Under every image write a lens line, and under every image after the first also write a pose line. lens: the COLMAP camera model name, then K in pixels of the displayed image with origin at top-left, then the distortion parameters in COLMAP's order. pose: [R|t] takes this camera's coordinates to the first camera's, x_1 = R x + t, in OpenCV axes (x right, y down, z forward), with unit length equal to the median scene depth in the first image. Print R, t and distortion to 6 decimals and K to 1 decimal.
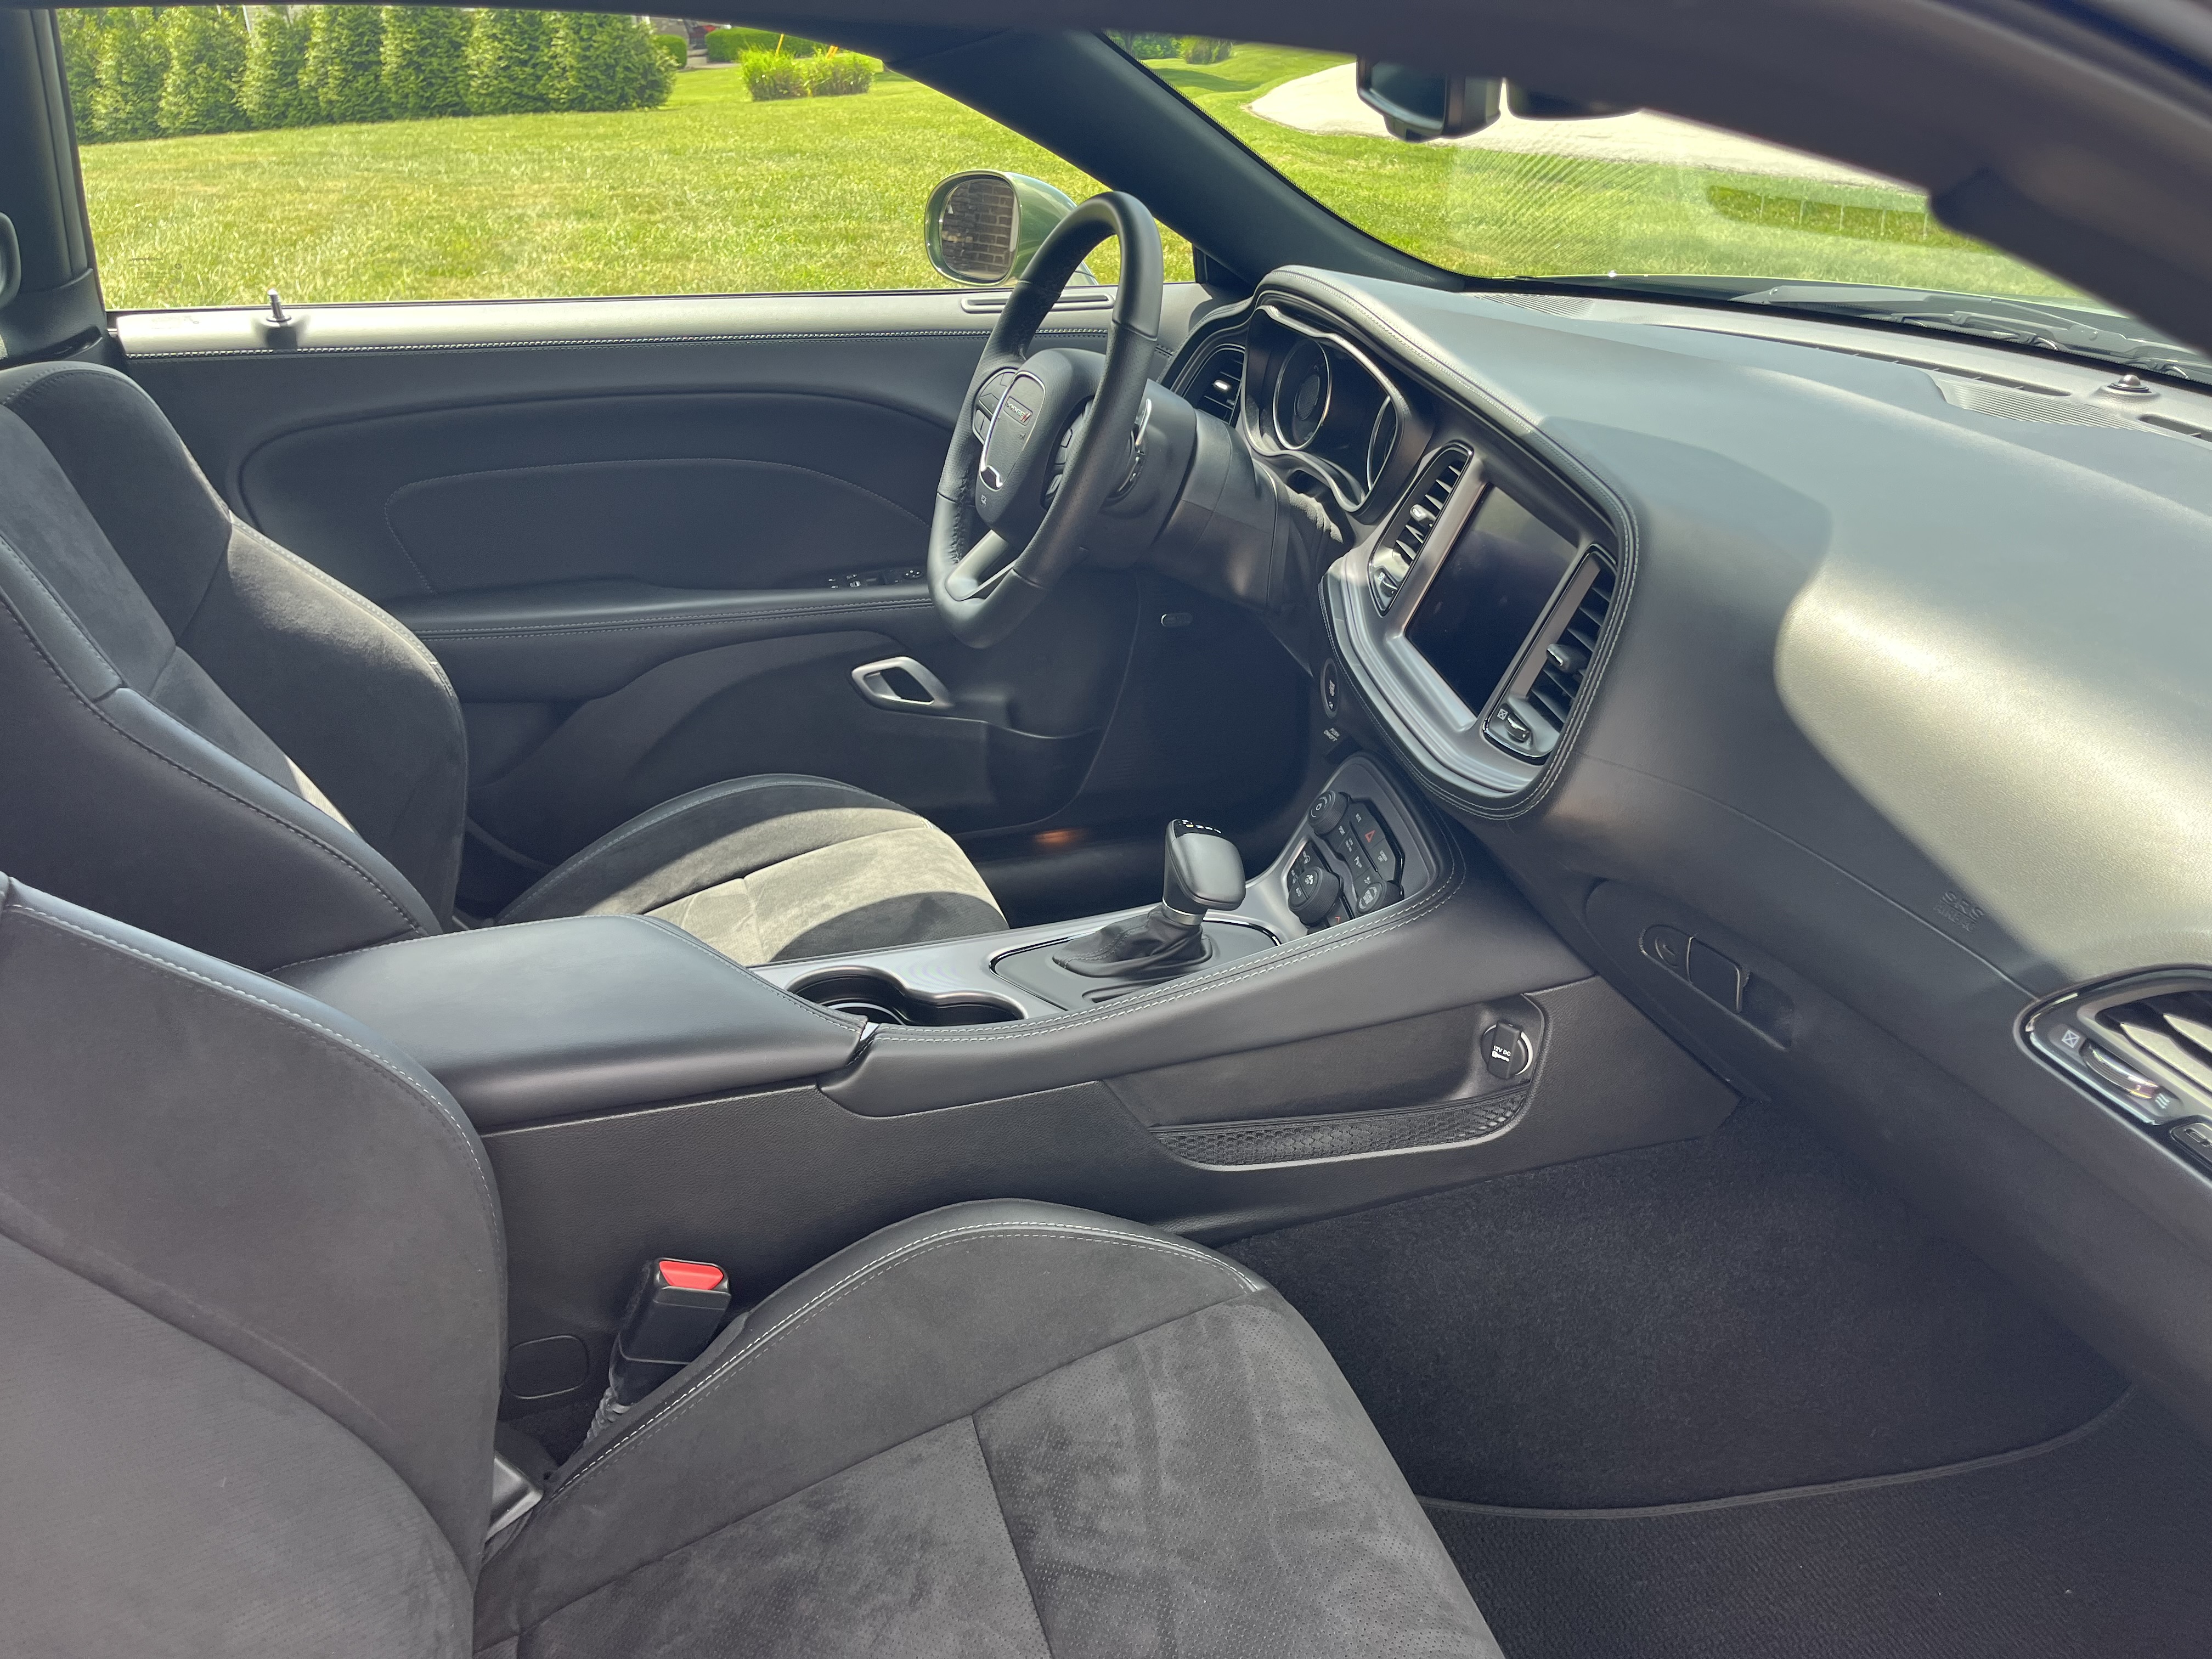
lens RADIAL K [[1689.3, 0, 1110.7], [0, 1689.3, 838.9], [0, 0, 1]] dist [0.057018, -0.063248]
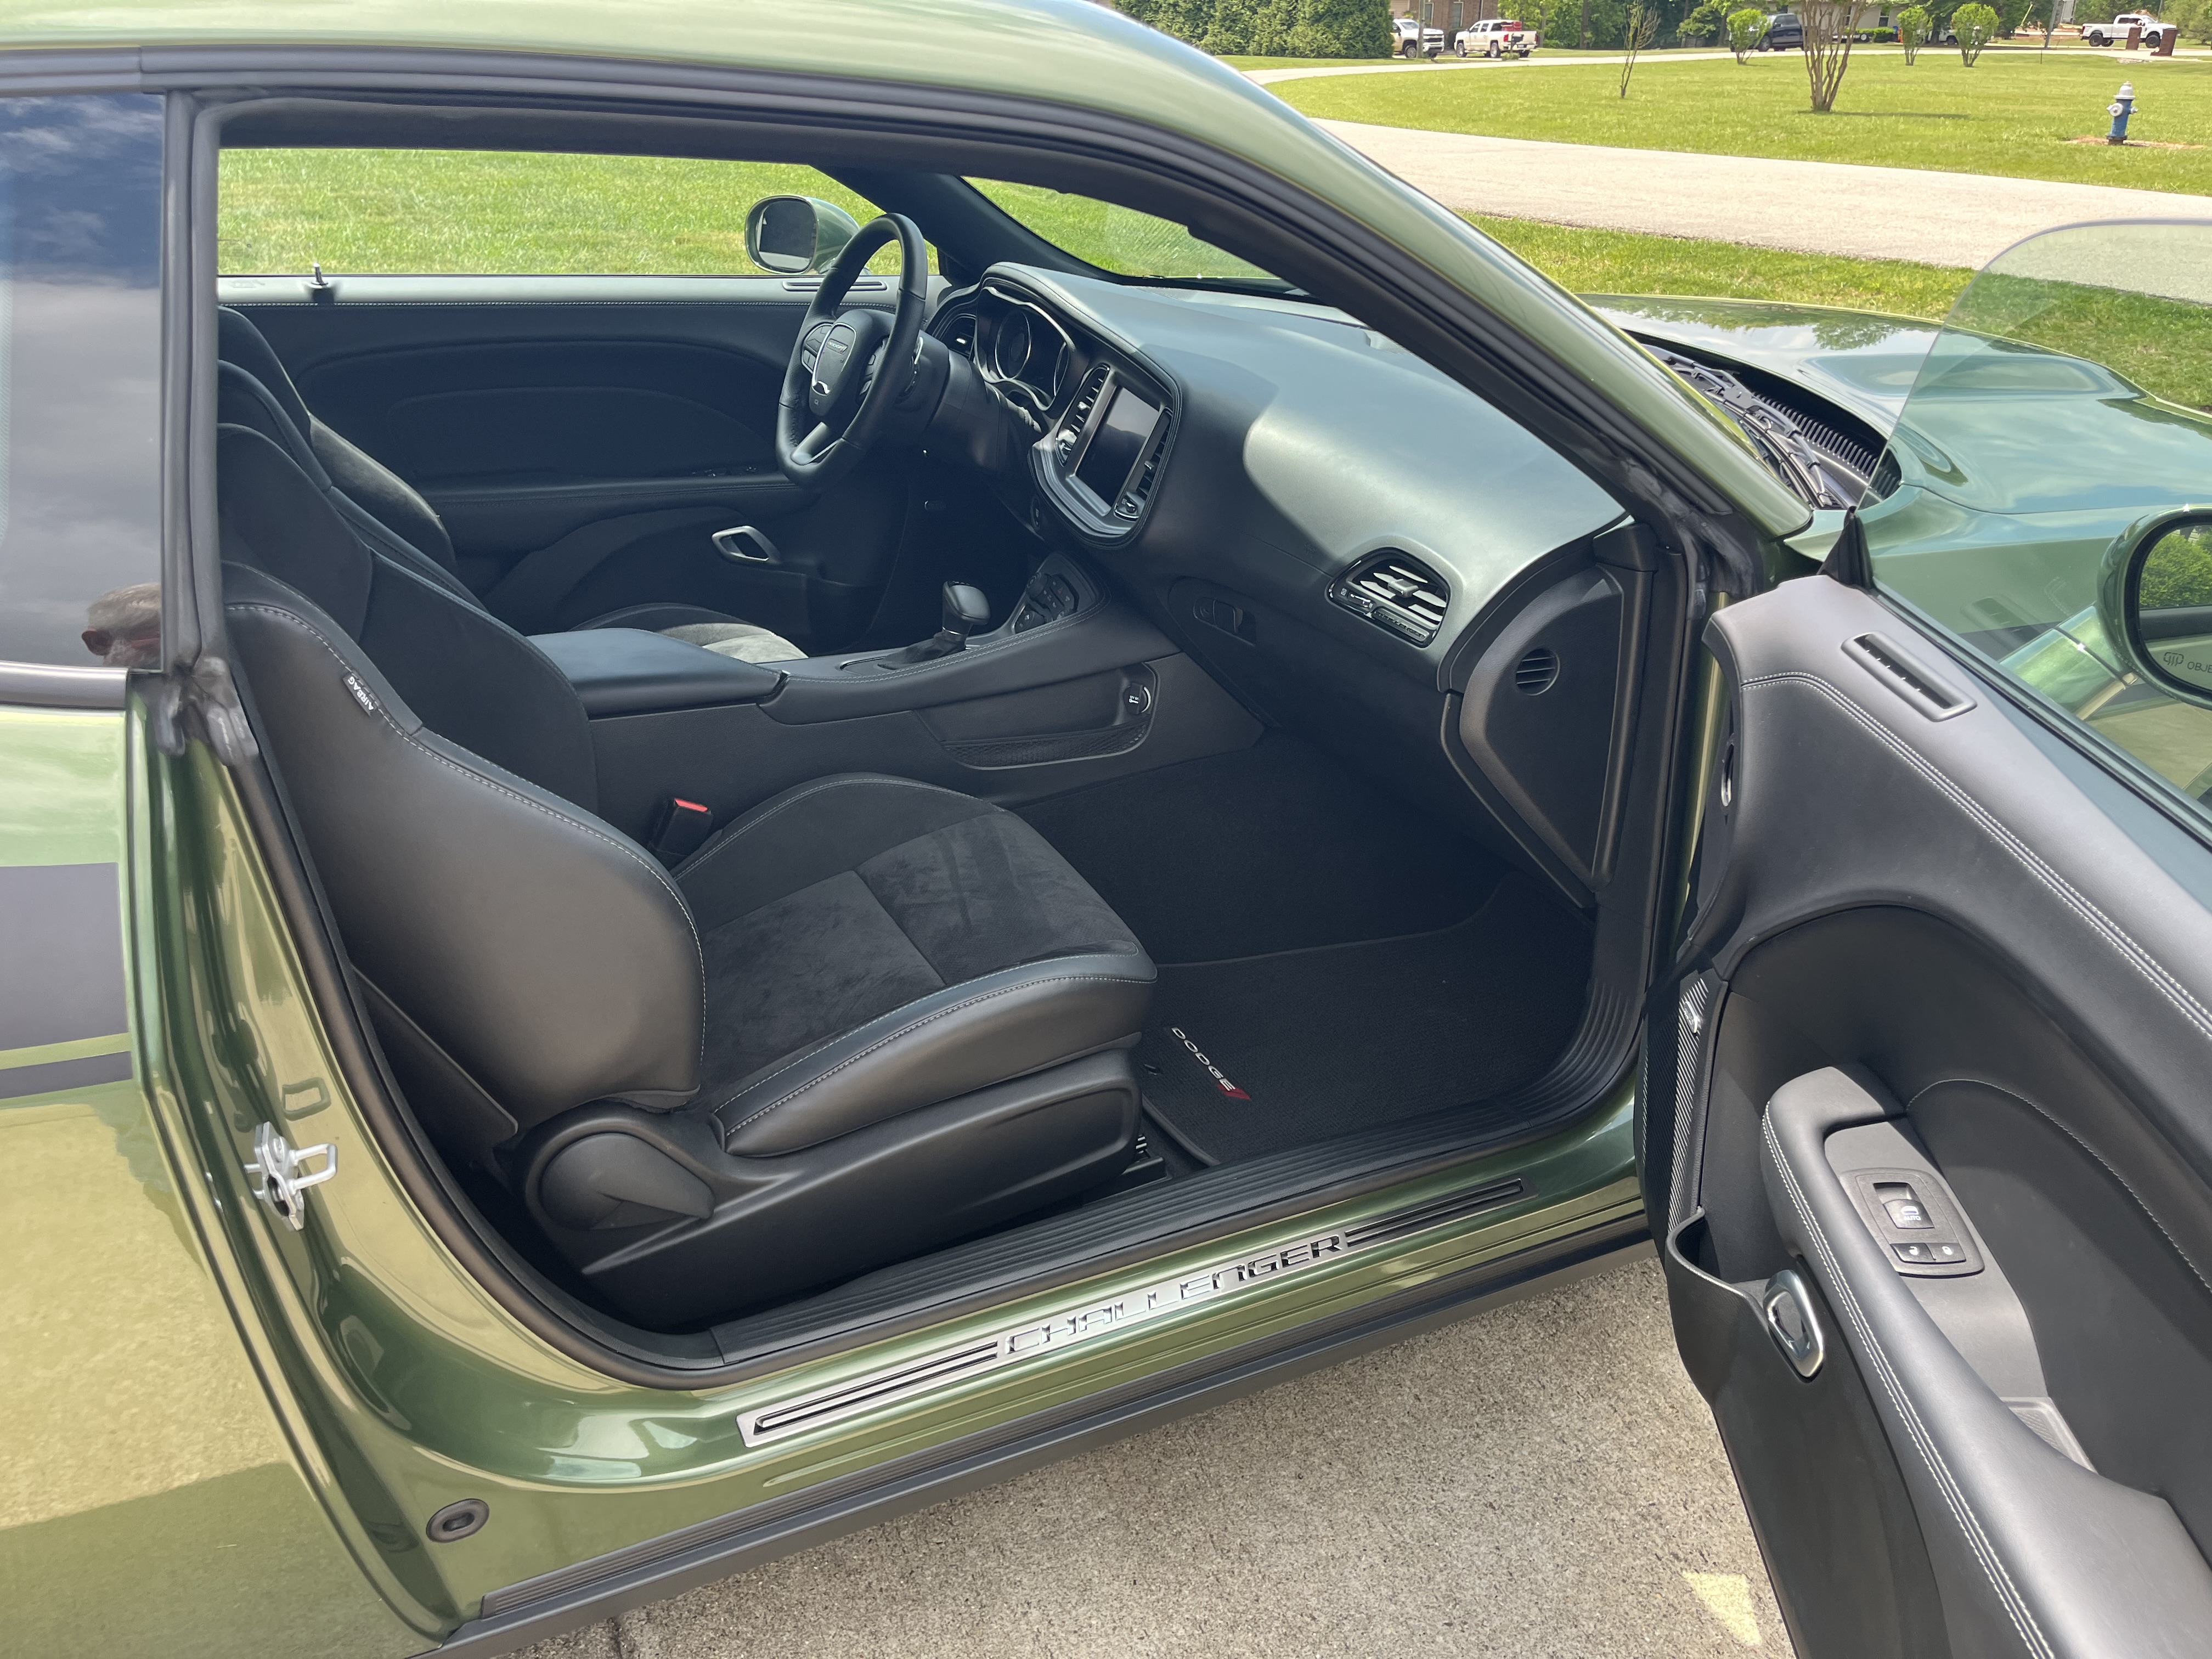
lens RADIAL K [[1689.3, 0, 1110.7], [0, 1689.3, 838.9], [0, 0, 1]] dist [0.057018, -0.063248]
pose [[0.986896, -0.030859, 0.158380, -0.070541], [0.032464, 0.999444, -0.007557, 0.242561], [-0.158059, 0.012600, 0.987349, -0.649696]]
